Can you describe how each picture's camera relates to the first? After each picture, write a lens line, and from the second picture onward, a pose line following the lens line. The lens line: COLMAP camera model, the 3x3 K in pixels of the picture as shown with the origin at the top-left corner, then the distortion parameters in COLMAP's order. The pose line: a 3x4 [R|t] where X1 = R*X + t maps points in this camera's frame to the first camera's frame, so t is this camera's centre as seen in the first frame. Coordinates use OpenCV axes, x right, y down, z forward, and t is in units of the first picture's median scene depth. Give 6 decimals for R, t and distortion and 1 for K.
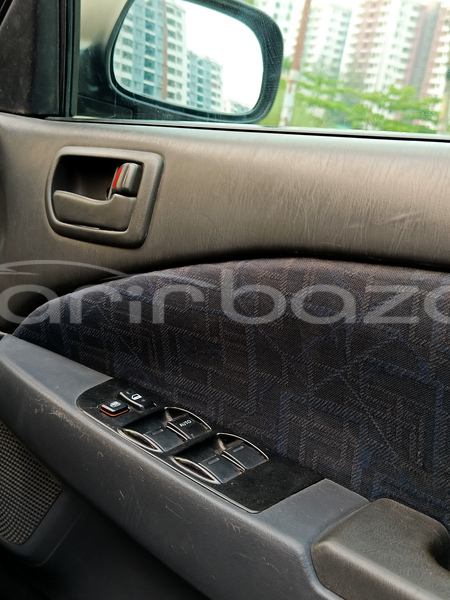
lens RADIAL K [[781.4, 0, 225.0], [0, 781.4, 300.0], [0, 0, 1]] dist [-0.002549, -0.000661]
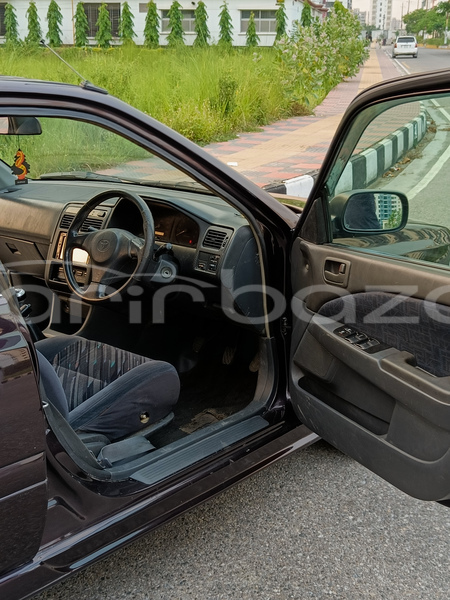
lens RADIAL K [[781.4, 0, 225.0], [0, 781.4, 300.0], [0, 0, 1]] dist [-0.002549, -0.000661]
pose [[0.903350, -0.054132, -0.425474, 0.928575], [0.070453, 0.997257, 0.022704, -0.135867], [0.423078, -0.050485, 0.904686, -2.533527]]
